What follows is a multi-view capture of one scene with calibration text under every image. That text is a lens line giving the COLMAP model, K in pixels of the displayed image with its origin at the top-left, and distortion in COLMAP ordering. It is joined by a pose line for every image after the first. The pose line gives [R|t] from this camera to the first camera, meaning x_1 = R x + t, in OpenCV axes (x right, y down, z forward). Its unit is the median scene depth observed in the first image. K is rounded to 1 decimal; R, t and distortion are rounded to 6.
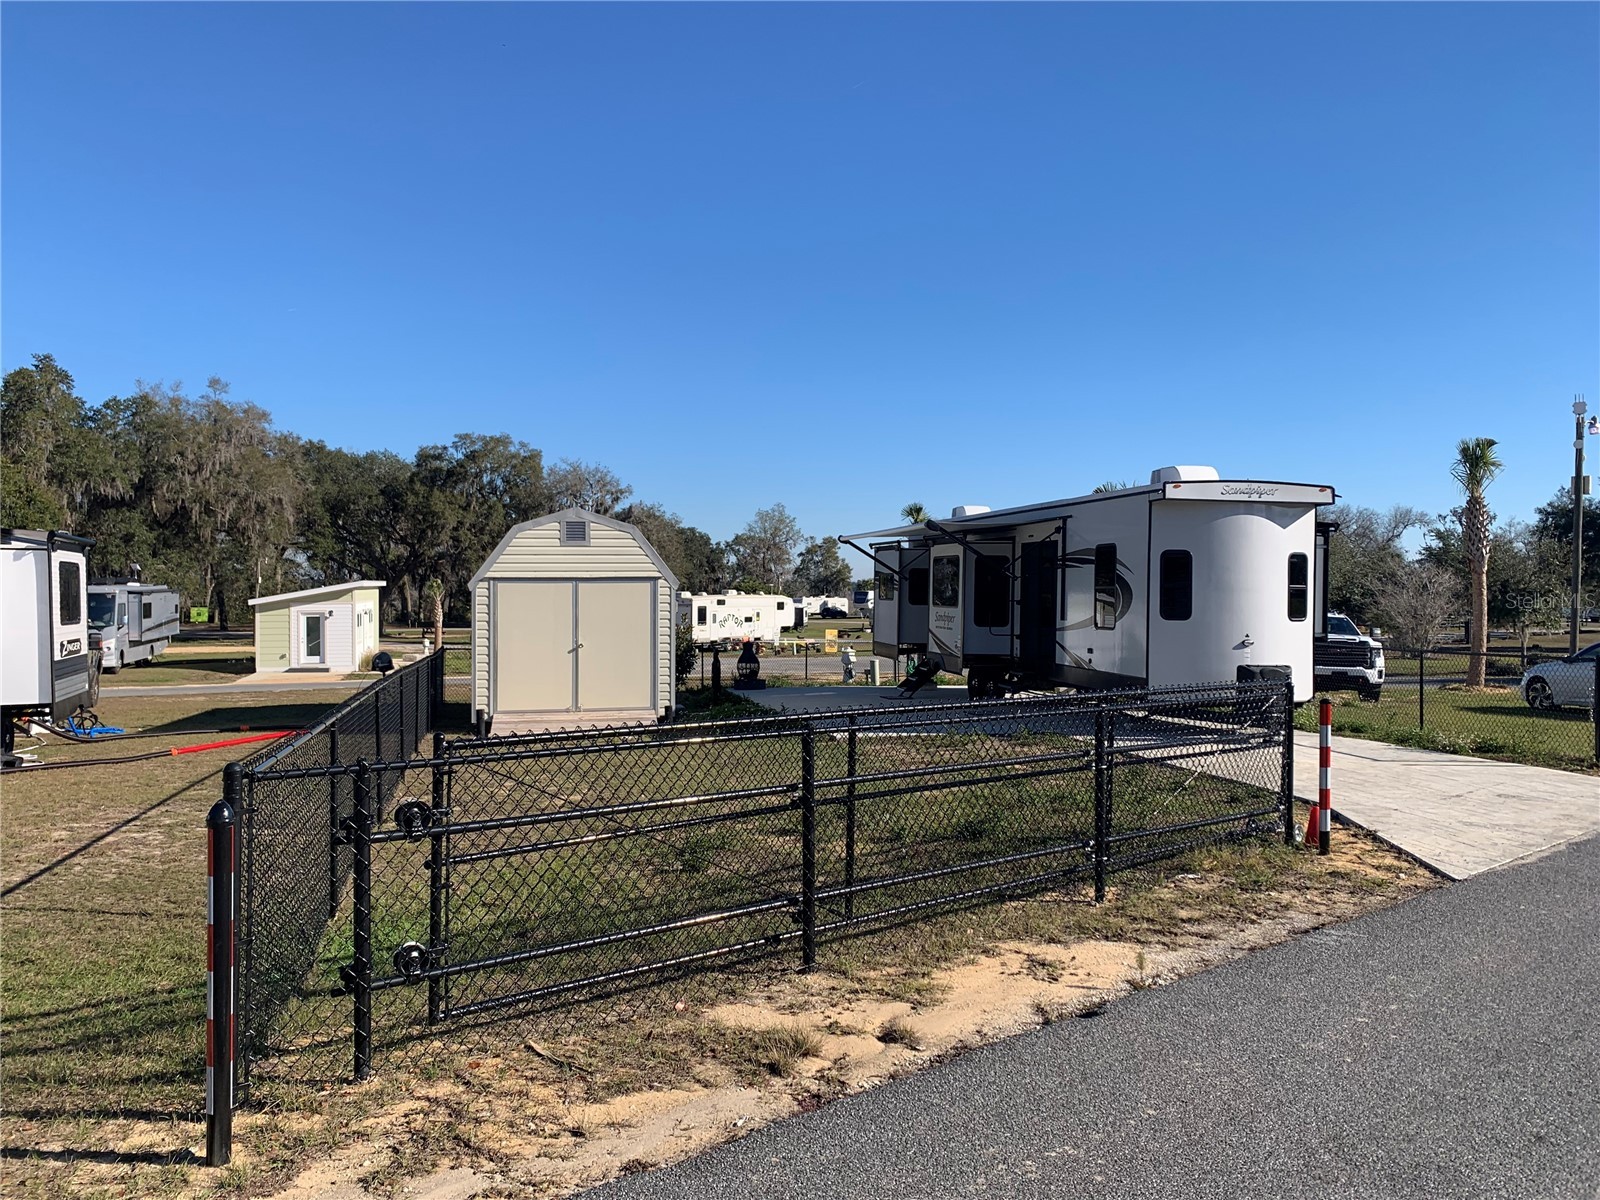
lens RADIAL K [[1209.8, 0, 786.7], [0, 1209.8, 601.9], [0, 0, 1]] dist [0.054384, 0.001937]
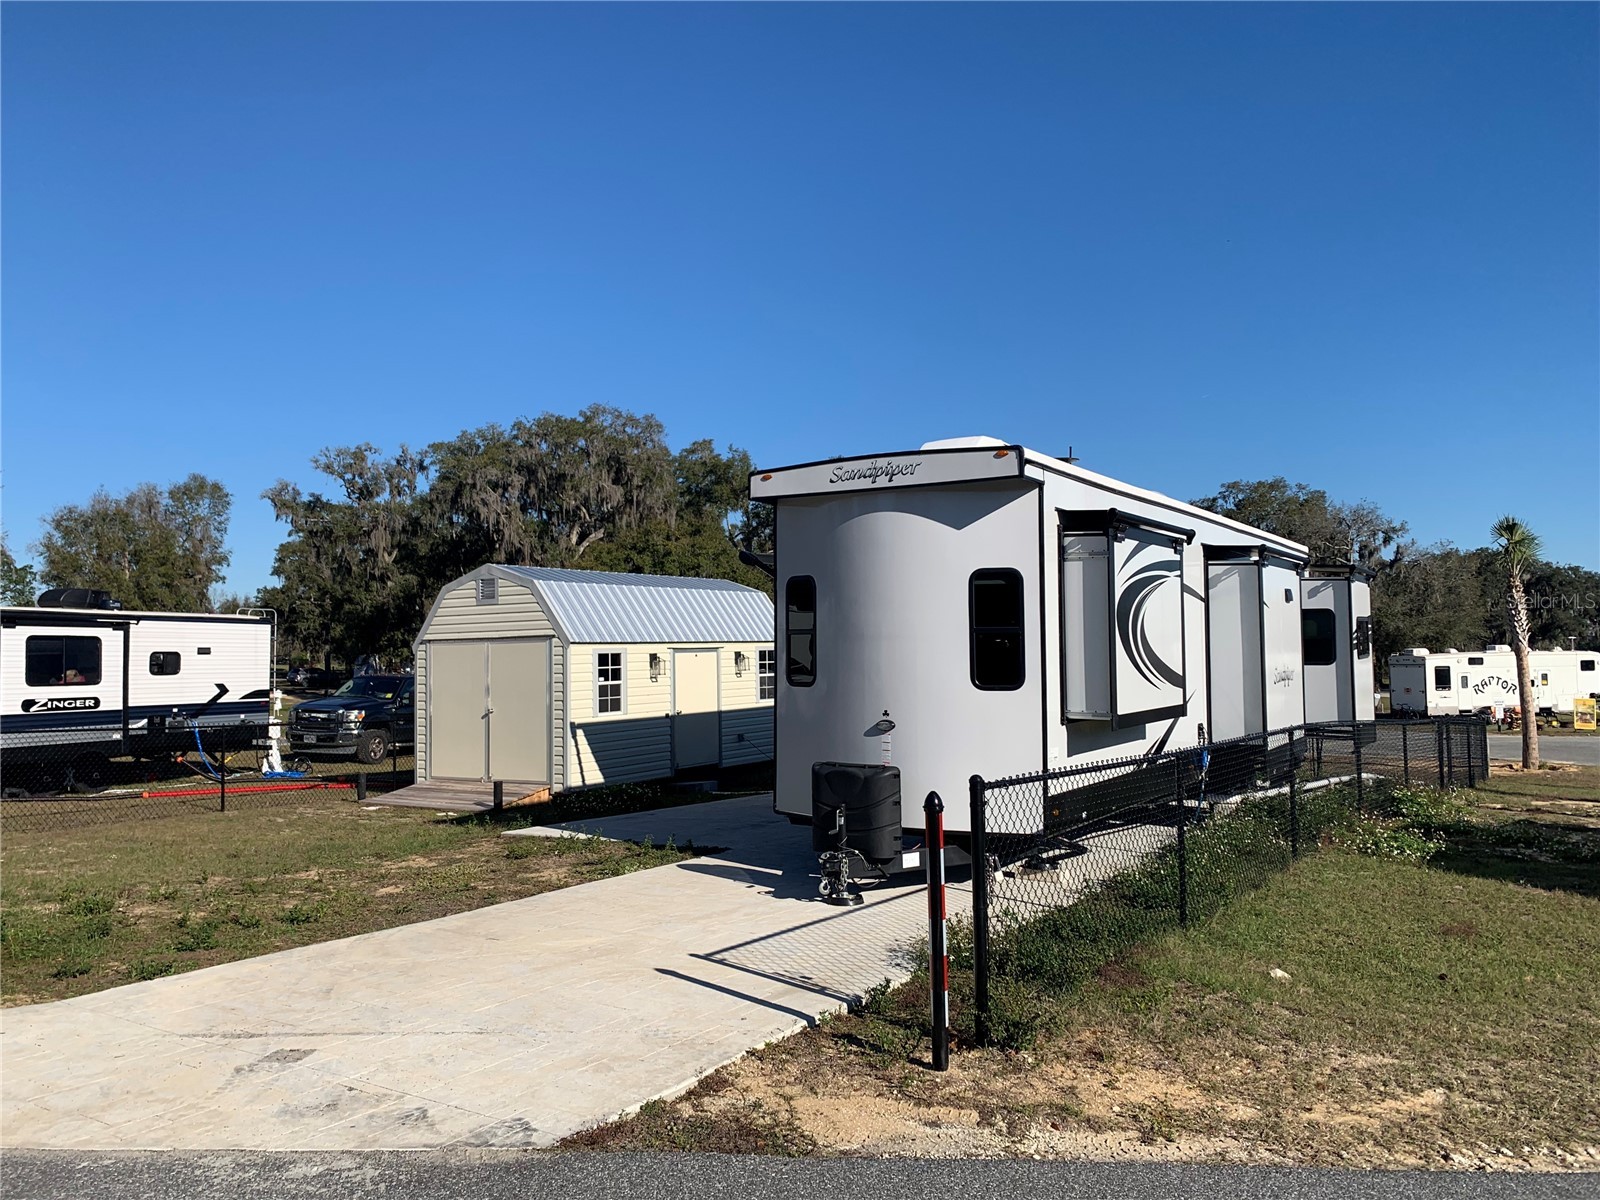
lens RADIAL K [[1209.8, 0, 791.6], [0, 1209.8, 600.9], [0, 0, 1]] dist [0.054384, 0.001937]
pose [[0.736025, -0.041980, -0.675652, 0.175531], [0.007554, 0.998523, -0.053811, 0.001014], [0.676913, 0.034502, 0.735254, 0.125791]]
